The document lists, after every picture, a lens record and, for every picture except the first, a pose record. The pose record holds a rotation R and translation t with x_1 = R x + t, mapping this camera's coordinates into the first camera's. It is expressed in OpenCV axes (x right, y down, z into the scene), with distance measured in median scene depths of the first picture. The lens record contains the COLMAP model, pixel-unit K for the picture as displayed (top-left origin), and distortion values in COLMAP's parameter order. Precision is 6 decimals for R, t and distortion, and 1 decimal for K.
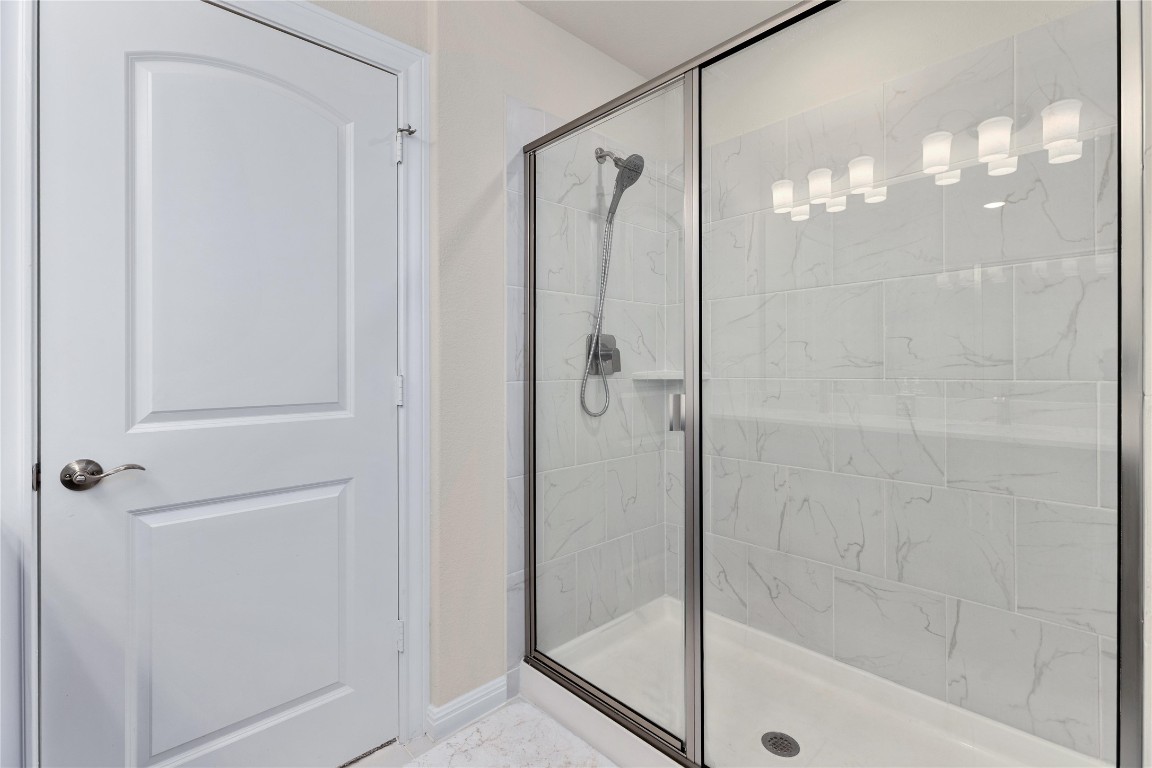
lens RADIAL K [[519.7, 0, 578.9], [0, 519.7, 364.9], [0, 0, 1]] dist [-0.000282, 0.000308]
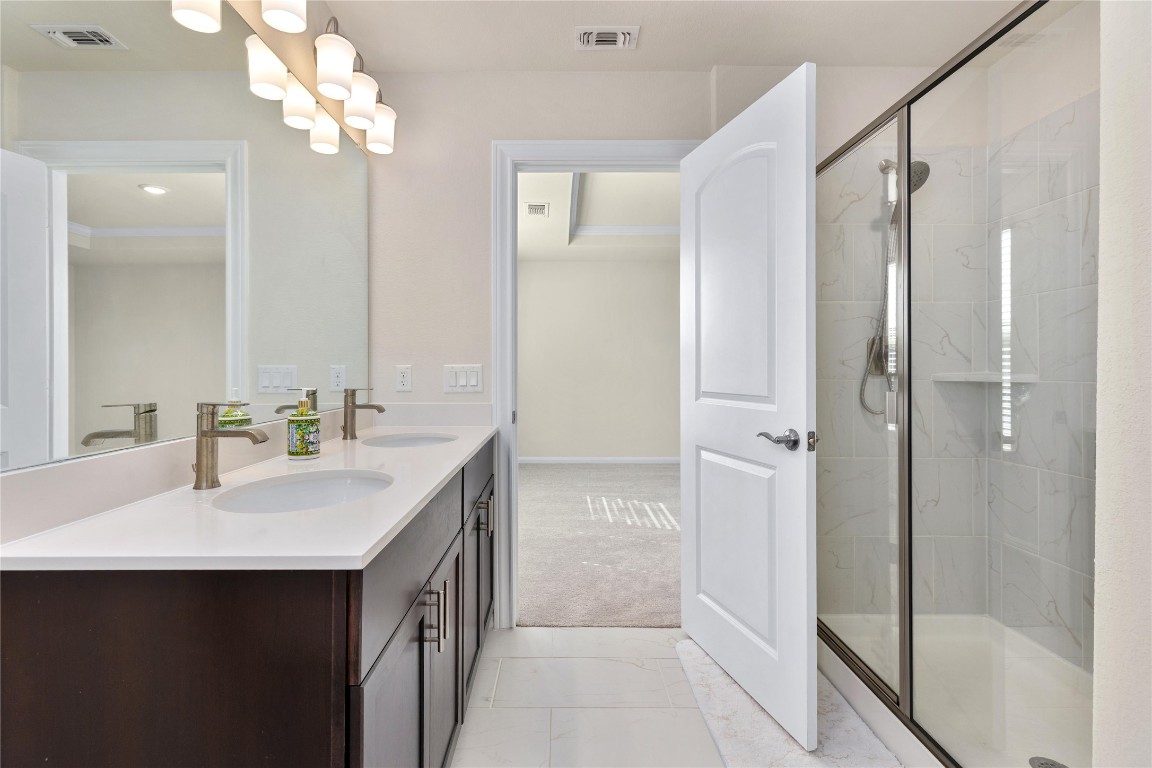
lens RADIAL K [[519.7, 0, 573.4], [0, 519.7, 375.0], [0, 0, 1]] dist [-0.000282, 0.000308]
pose [[0.745335, 0.016367, -0.666489, 0.452381], [-0.003563, 0.999782, 0.020567, -0.001145], [0.666680, -0.012955, 0.745231, -0.343370]]
